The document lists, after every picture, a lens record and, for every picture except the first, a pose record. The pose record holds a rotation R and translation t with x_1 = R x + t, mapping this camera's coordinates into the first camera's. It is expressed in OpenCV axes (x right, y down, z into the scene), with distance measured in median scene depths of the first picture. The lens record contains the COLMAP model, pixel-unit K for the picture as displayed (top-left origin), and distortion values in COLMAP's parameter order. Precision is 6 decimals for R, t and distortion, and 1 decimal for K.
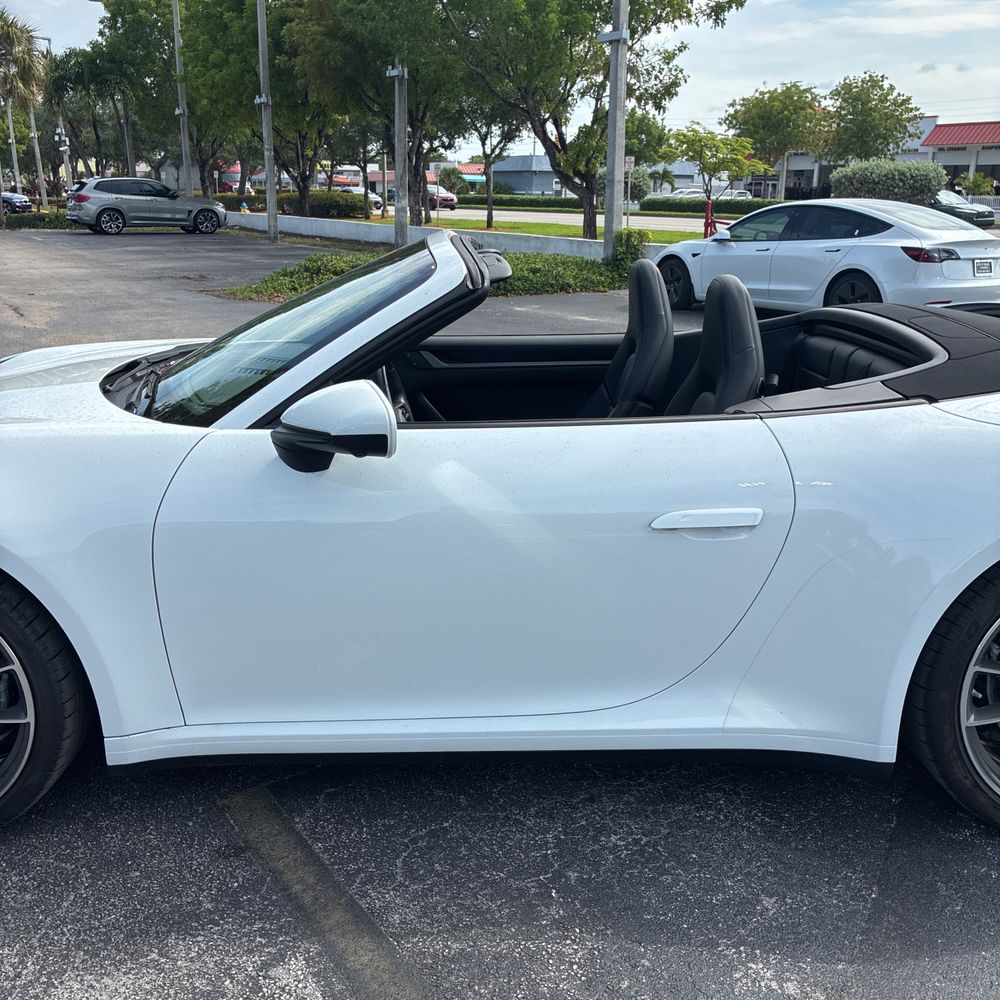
lens RADIAL K [[1016.3, 0, 500.4], [0, 1016.3, 495.7], [0, 0, 1]] dist [0.011818, 0.000000]
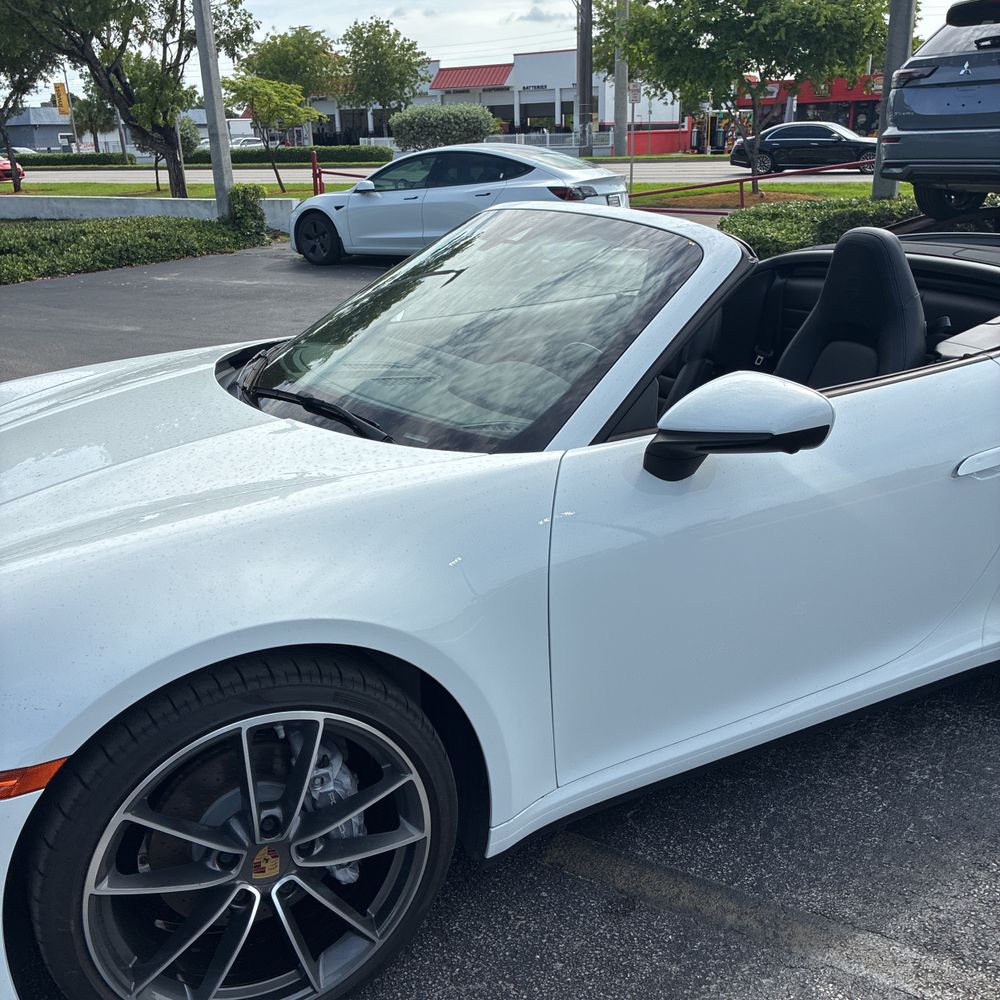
lens RADIAL K [[1016.3, 0, 483.2], [0, 1016.3, 492.3], [0, 0, 1]] dist [0.011818, 0.000000]
pose [[0.904971, -0.175972, 0.387379, -0.084910], [0.158958, 0.984370, 0.075814, -0.013211], [-0.394665, -0.007032, 0.918798, 0.027706]]
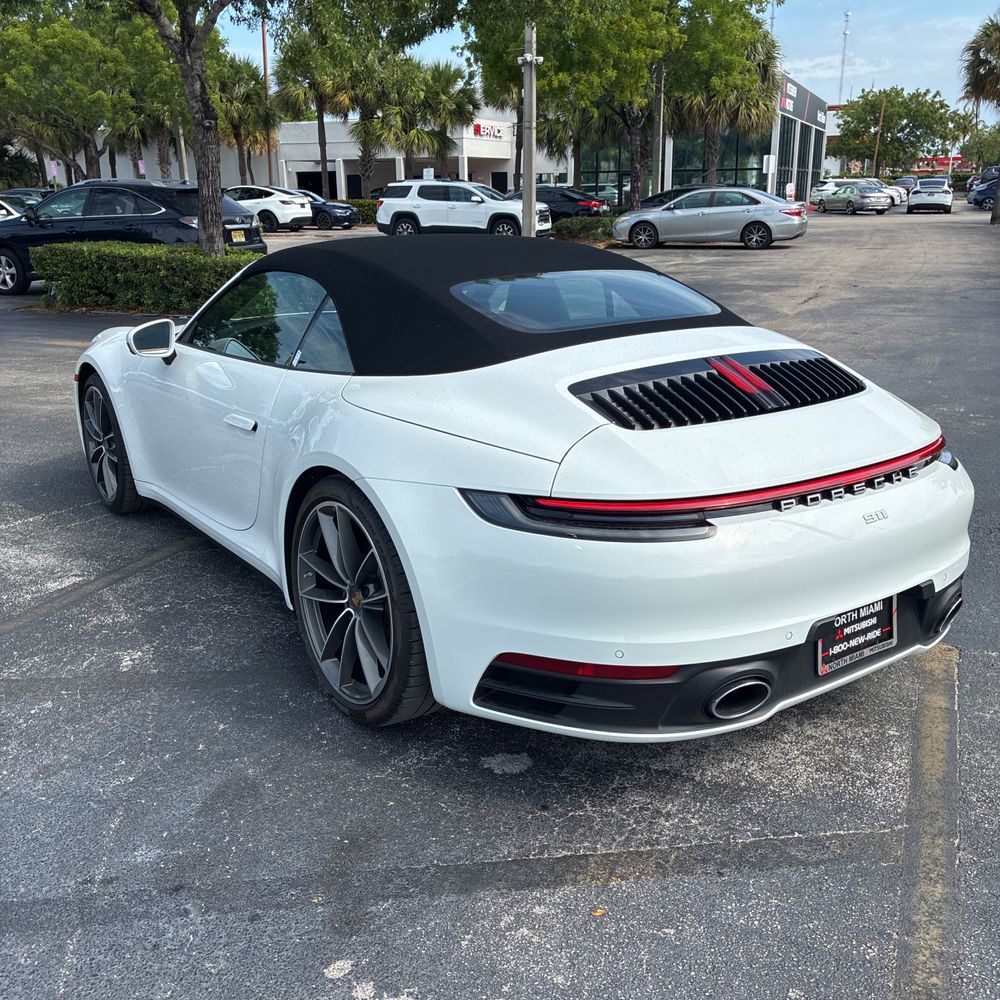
lens RADIAL K [[1016.3, 0, 481.8], [0, 1016.3, 485.9], [0, 0, 1]] dist [0.011818, 0.000000]
pose [[0.549689, 0.213010, -0.807755, 0.216516], [-0.214532, 0.970510, 0.109938, -0.017082], [0.807352, 0.112858, 0.579176, 0.044876]]
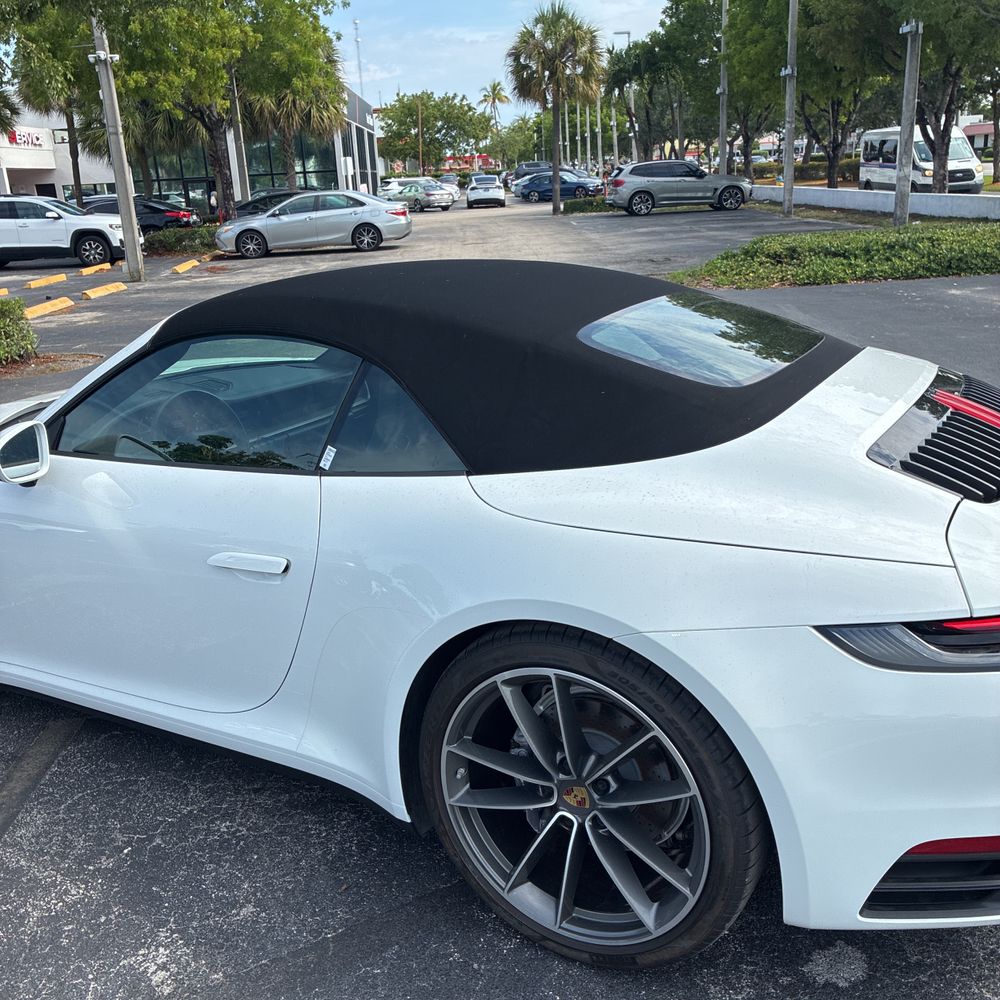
lens RADIAL K [[1016.3, 0, 494.7], [0, 1016.3, 487.3], [0, 0, 1]] dist [0.011818, 0.000000]
pose [[0.849353, 0.096268, -0.518972, 0.122297], [-0.084951, 0.995341, 0.045602, -0.015795], [0.520944, 0.005355, 0.853574, 0.022947]]
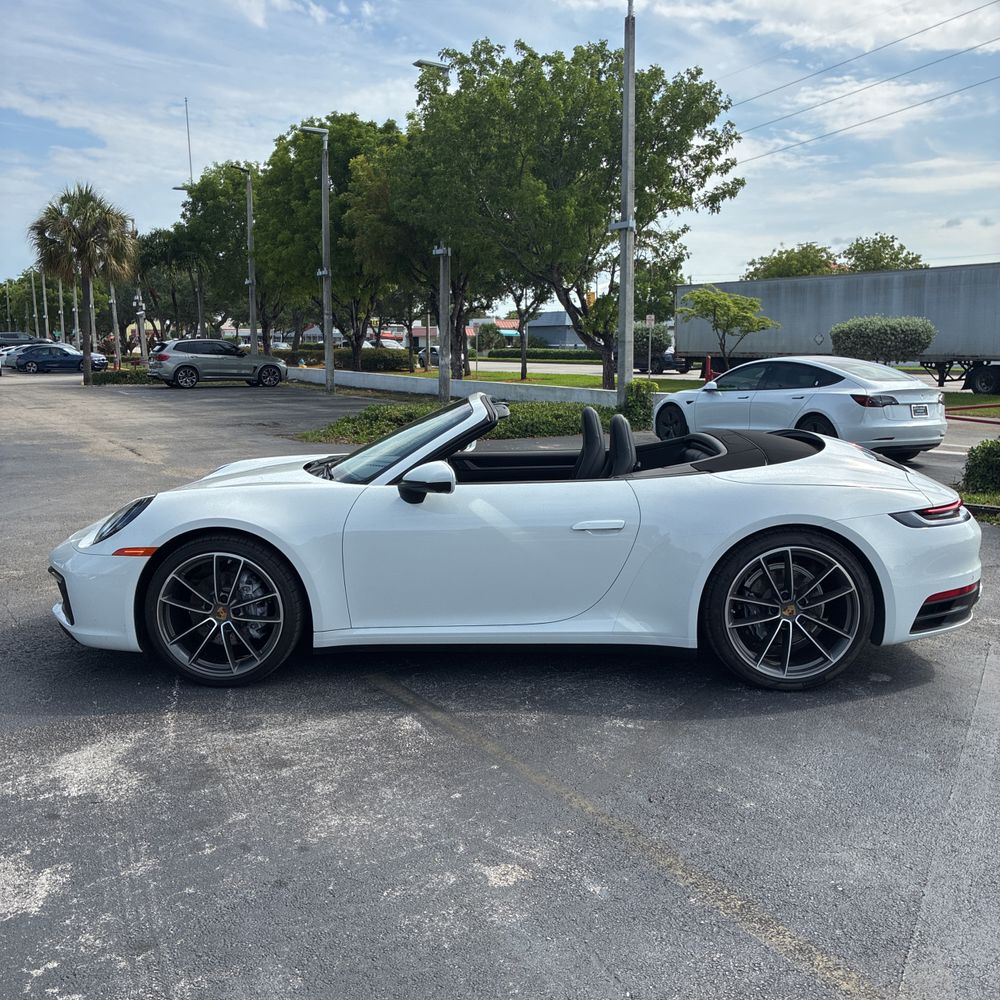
lens RADIAL K [[1016.3, 0, 490.1], [0, 1016.3, 489.5], [0, 0, 1]] dist [0.011818, 0.000000]
pose [[0.998897, -0.004031, -0.046785, 0.009128], [-0.002888, 0.989150, -0.146881, 0.031826], [0.046869, 0.146854, 0.988047, -0.137082]]
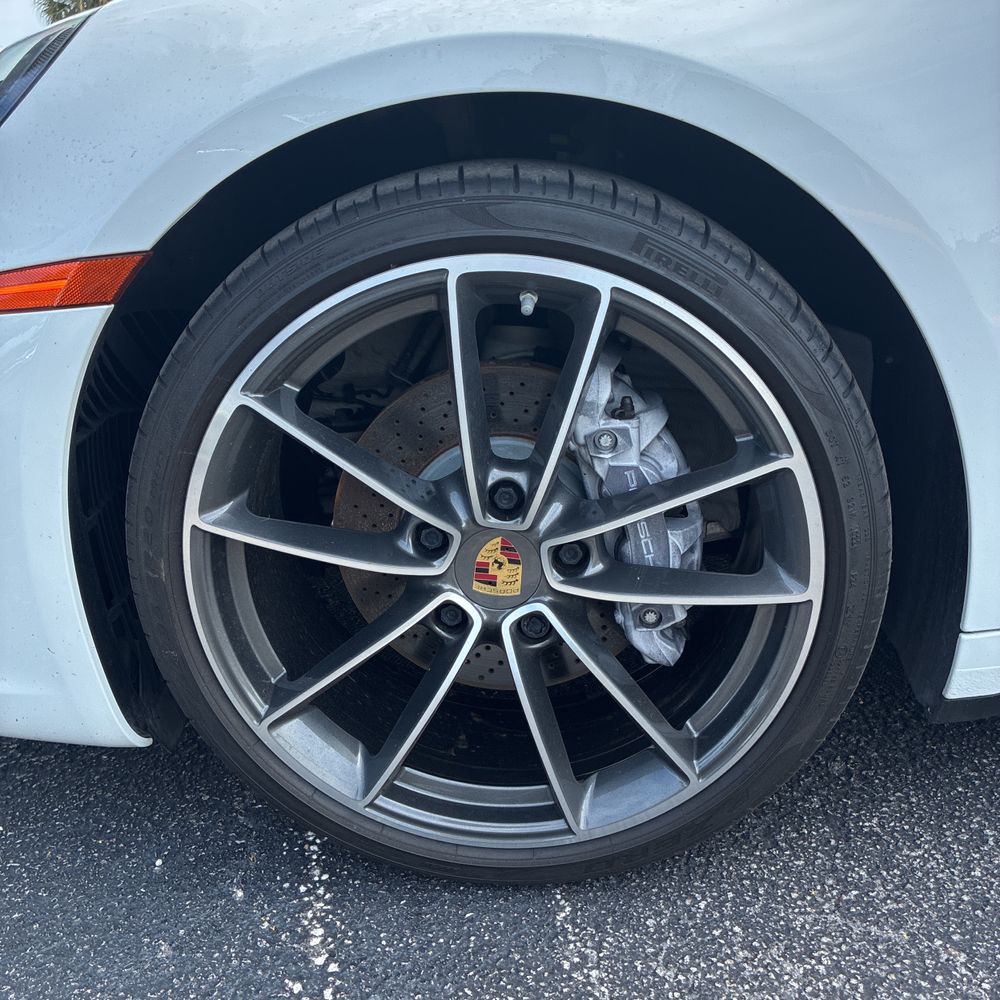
lens RADIAL K [[1016.3, 0, 491.4], [0, 1016.3, 491.2], [0, 0, 1]] dist [0.011818, 0.000000]
pose [[0.990492, -0.056713, -0.125333, -0.065881], [0.063500, 0.996687, 0.050830, 0.018351], [0.122035, -0.058305, 0.990812, 0.071144]]
